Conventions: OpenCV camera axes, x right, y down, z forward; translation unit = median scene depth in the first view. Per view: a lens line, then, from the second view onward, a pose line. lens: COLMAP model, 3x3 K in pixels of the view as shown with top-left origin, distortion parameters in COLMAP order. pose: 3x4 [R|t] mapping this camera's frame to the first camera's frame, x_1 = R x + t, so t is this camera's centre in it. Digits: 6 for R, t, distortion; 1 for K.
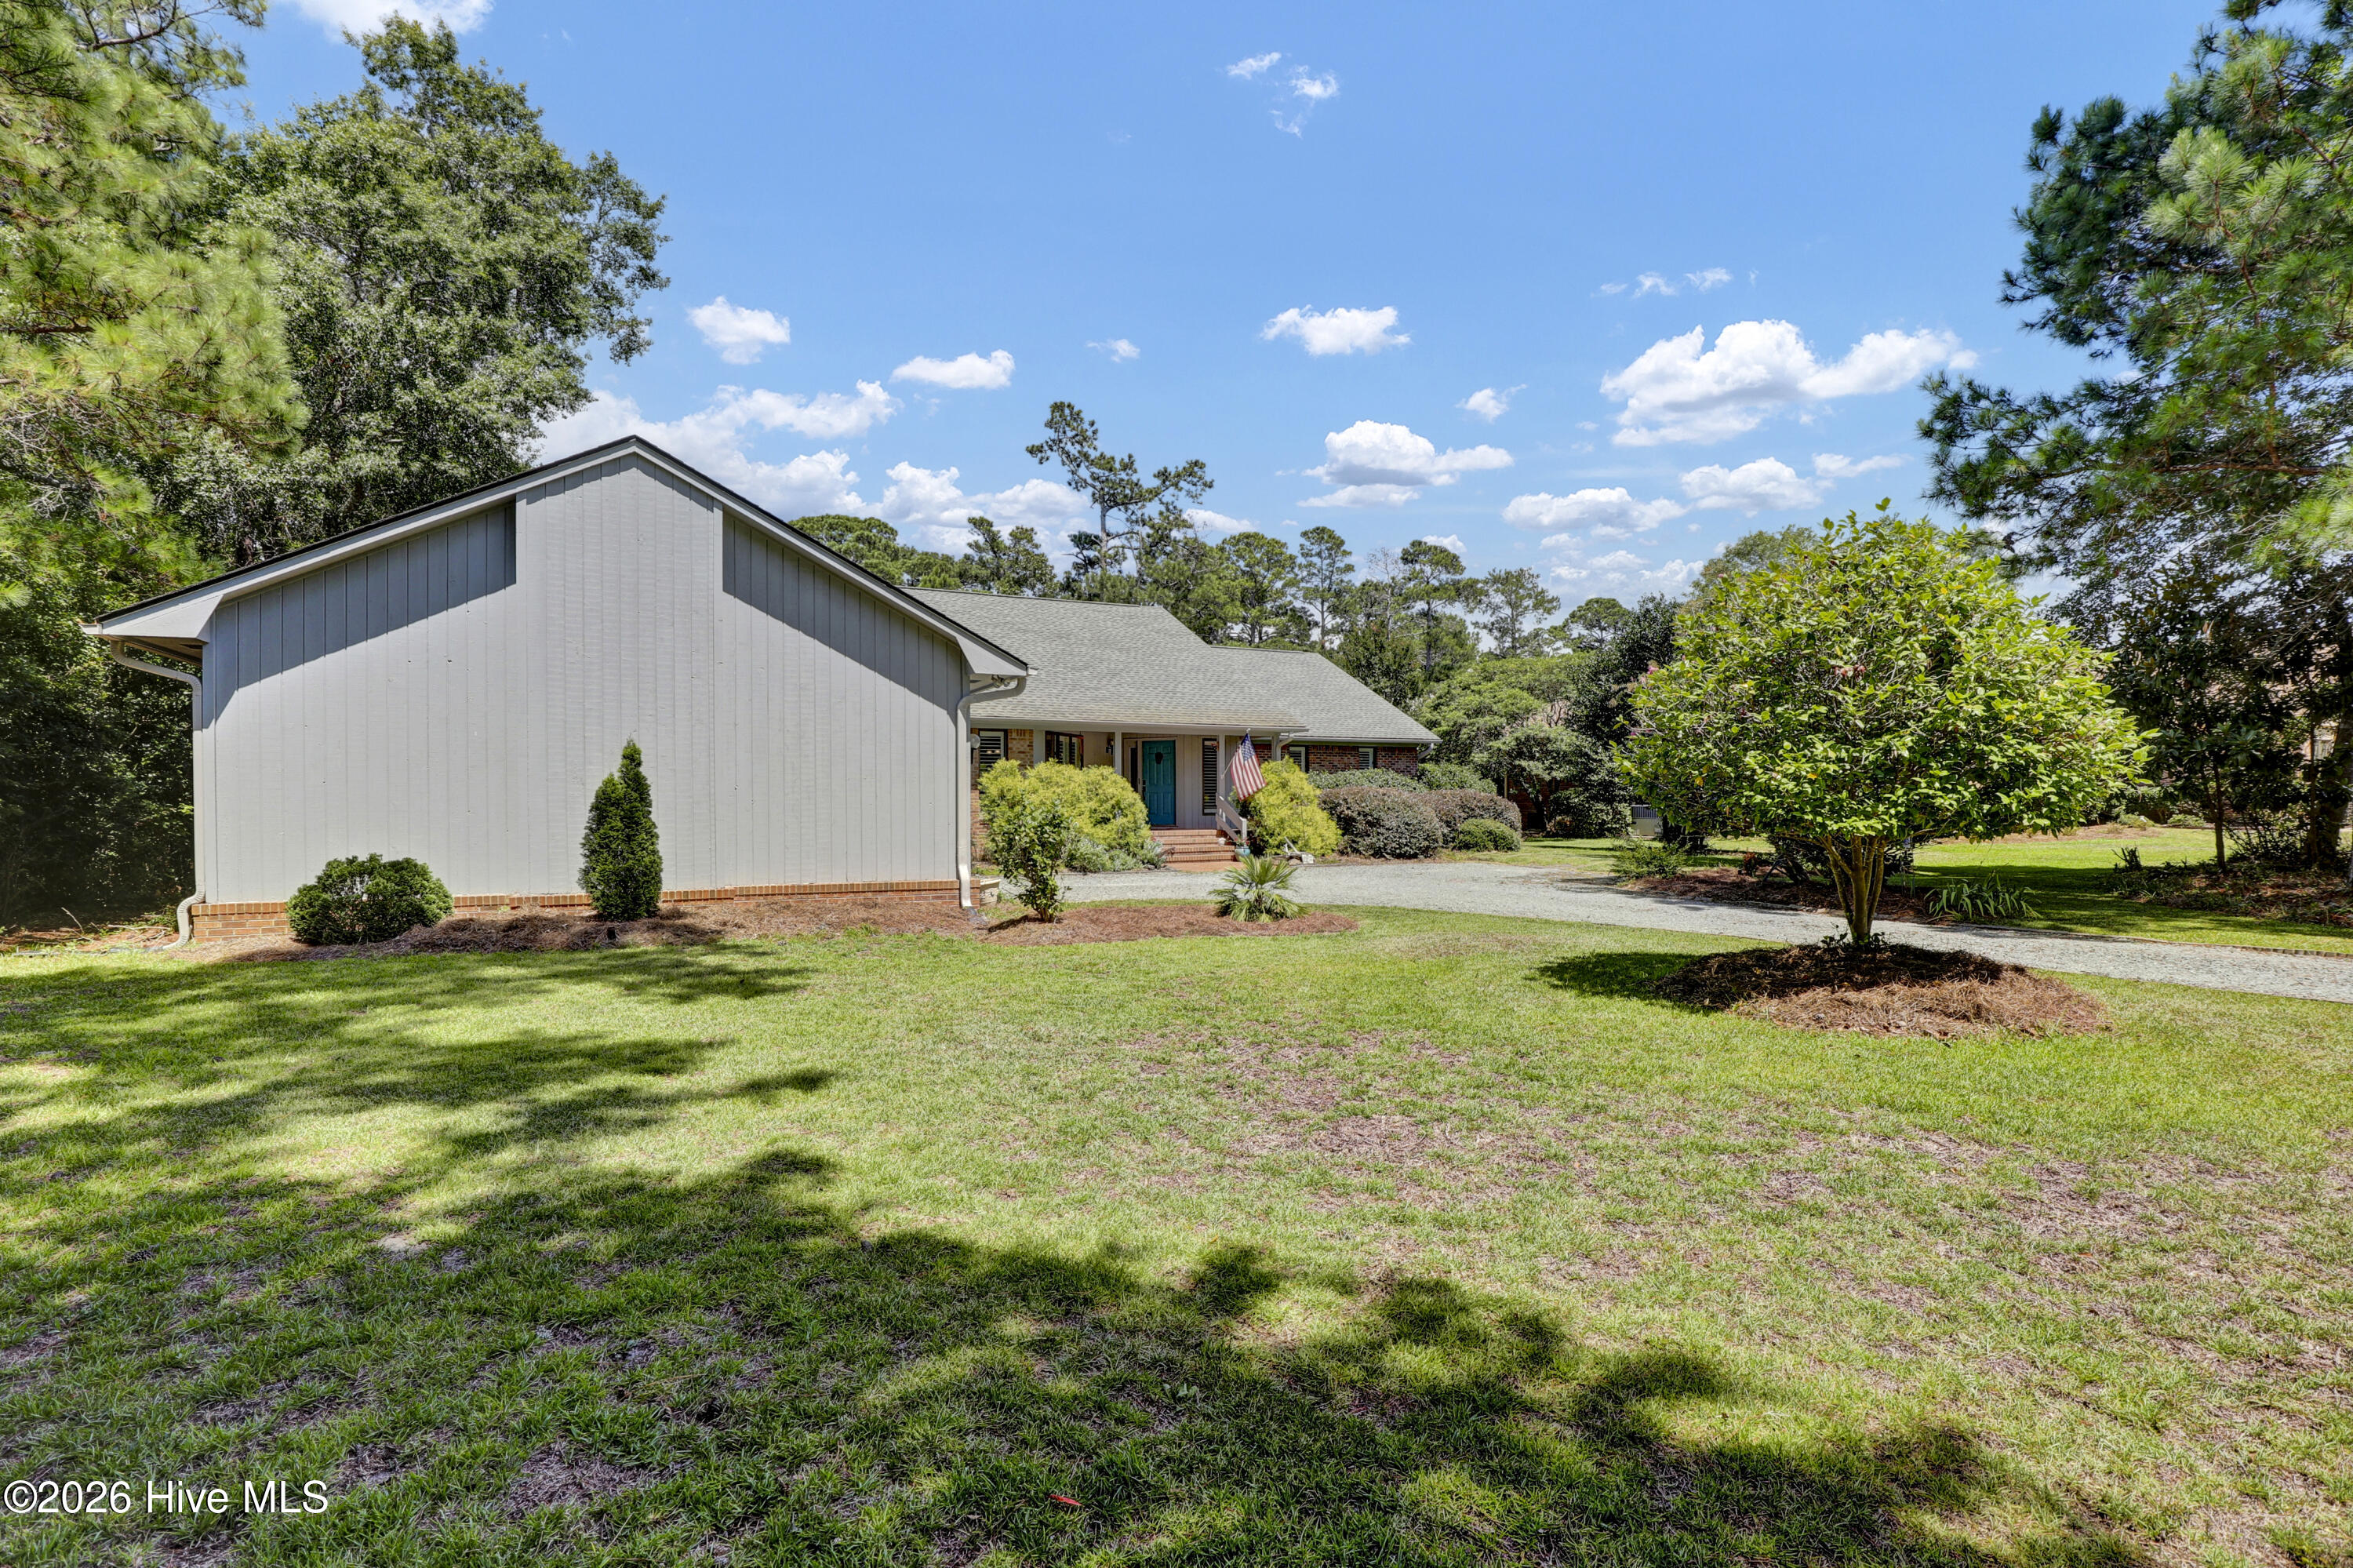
lens RADIAL K [[1143.8, 0, 1214.6], [0, 1143.8, 794.1], [0, 0, 1]] dist [-0.007344, -0.000990]
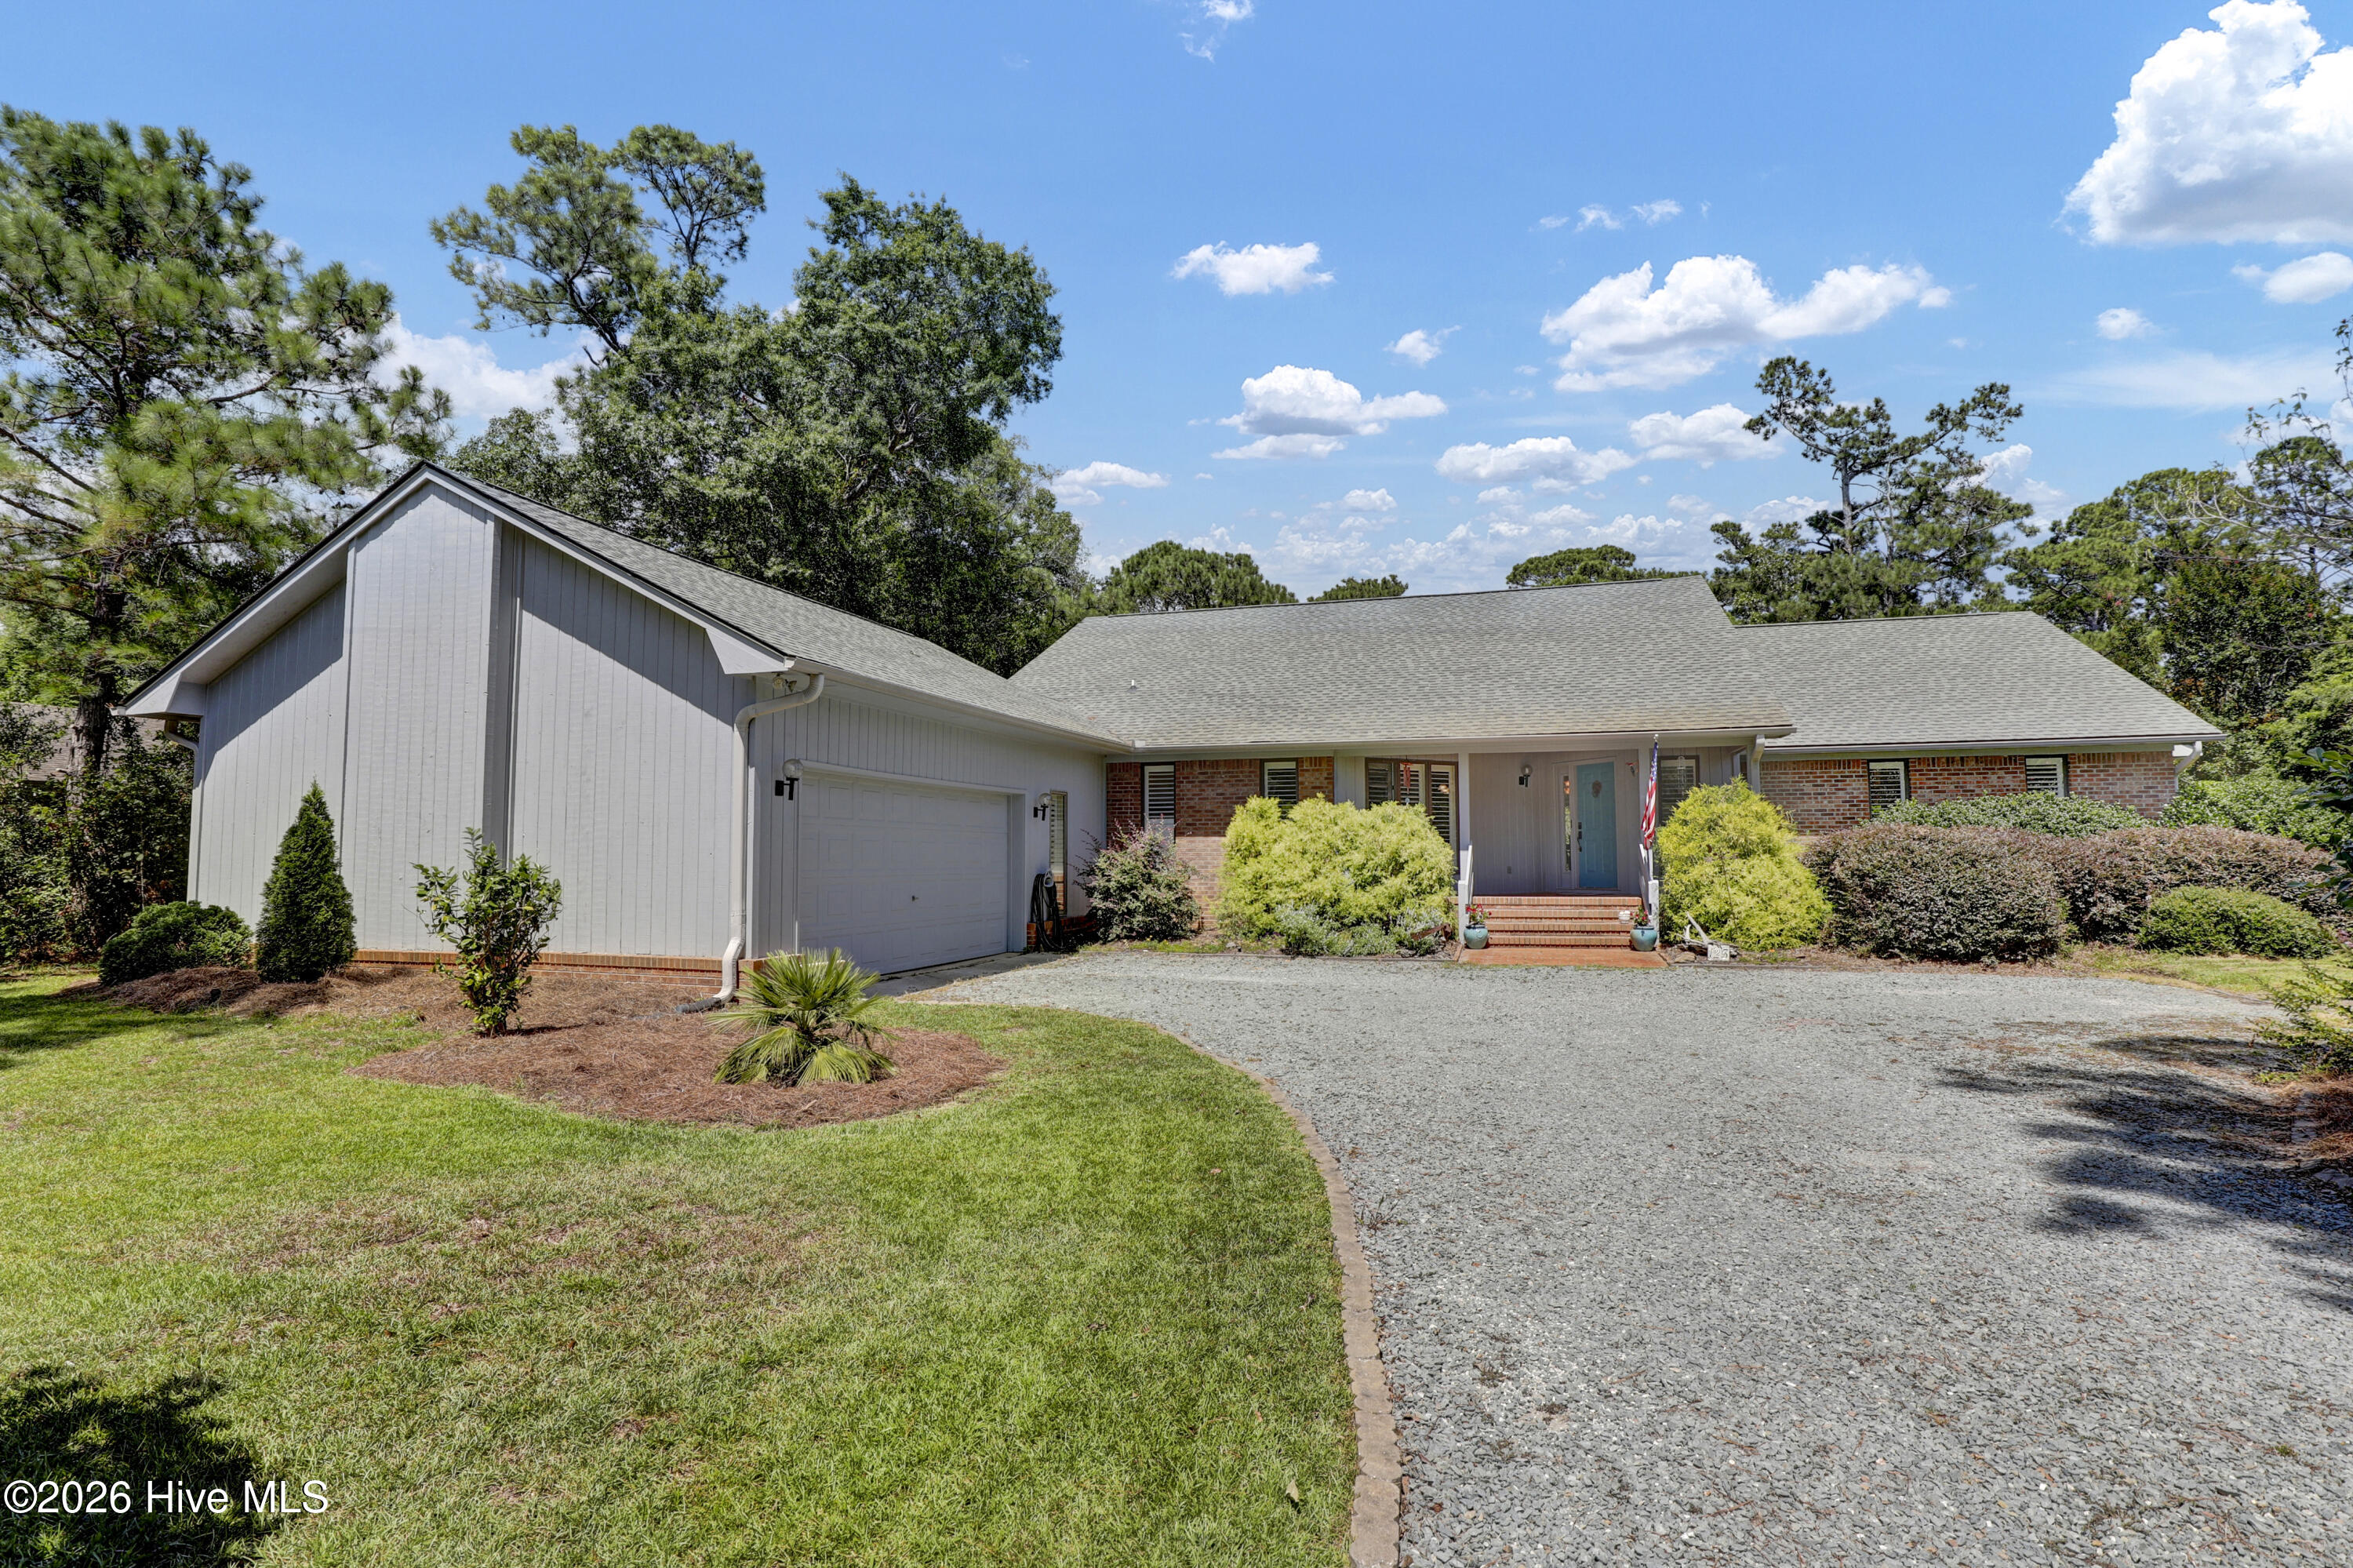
lens RADIAL K [[1143.8, 0, 1214.6], [0, 1143.8, 794.1], [0, 0, 1]] dist [-0.007344, -0.000990]
pose [[0.730527, -0.037264, -0.681867, 0.110629], [0.004531, 0.998753, -0.049727, 0.001657], [0.682869, 0.033238, 0.729784, 0.151402]]
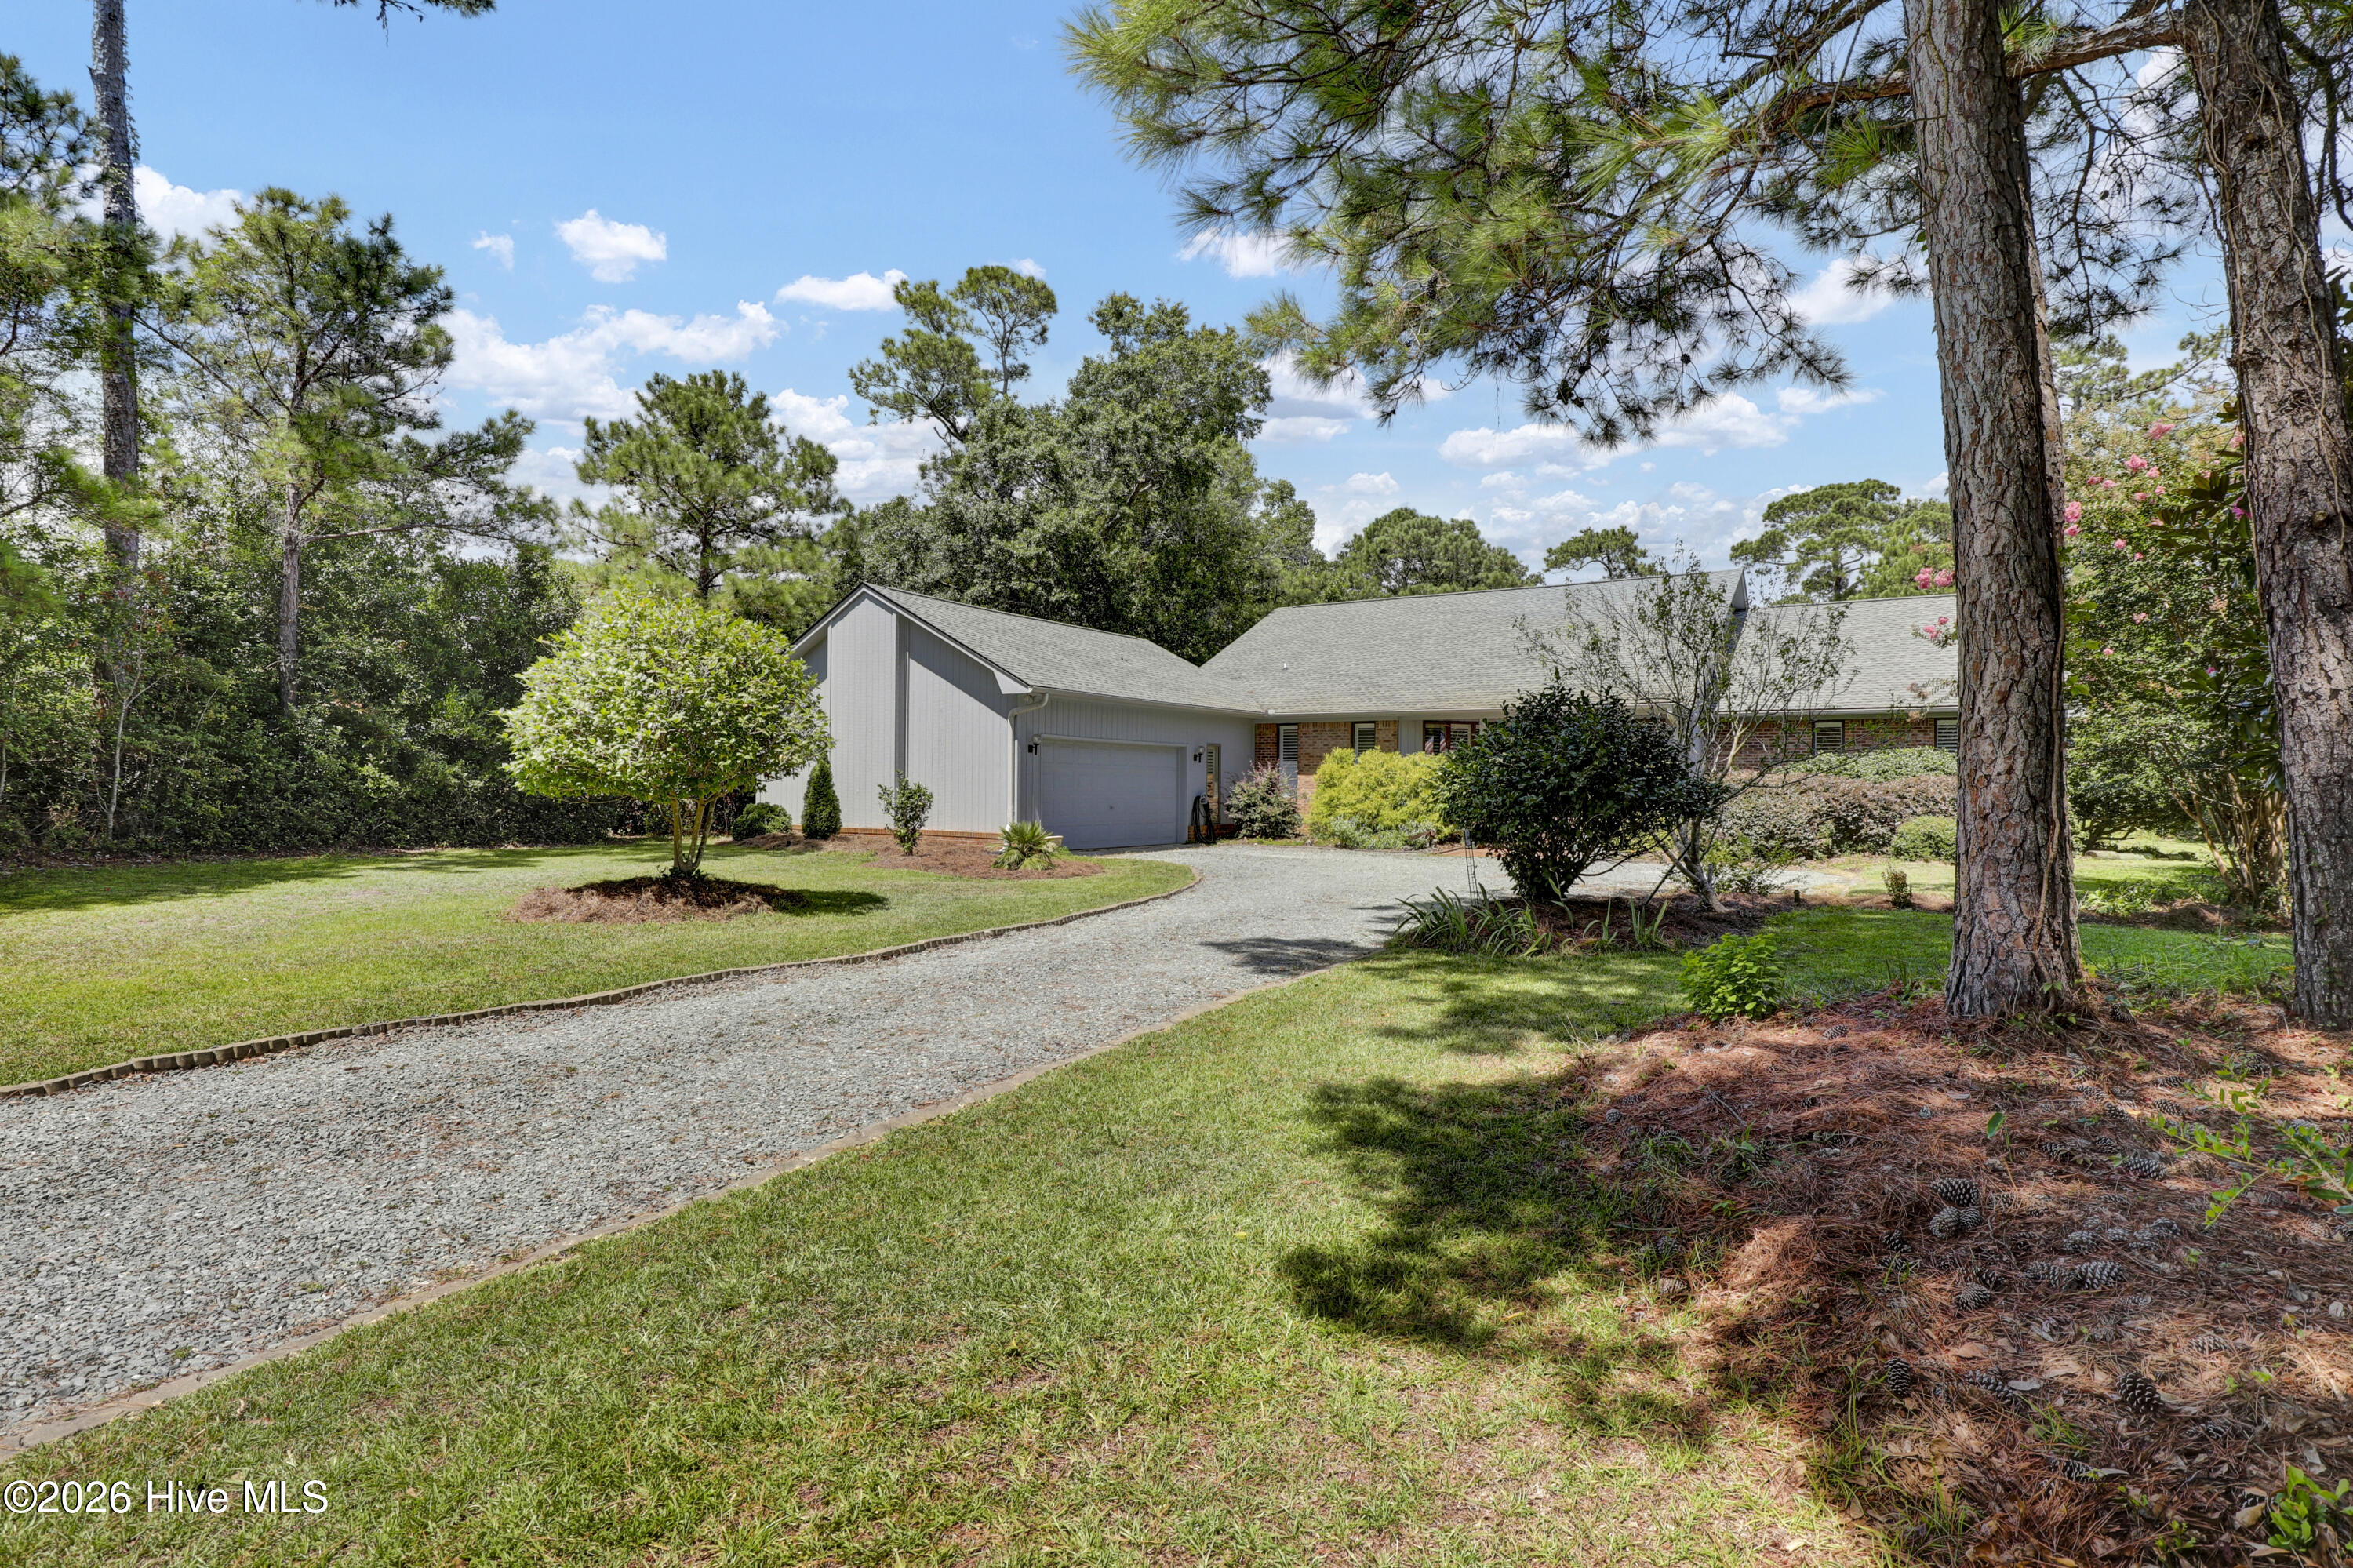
lens RADIAL K [[1143.8, 0, 1214.6], [0, 1143.8, 794.1], [0, 0, 1]] dist [-0.007344, -0.000990]
pose [[0.515836, 0.015372, -0.856549, 0.262645], [-0.007597, 0.999882, 0.013369, 0.000477], [0.856653, -0.000390, 0.515892, 0.104433]]
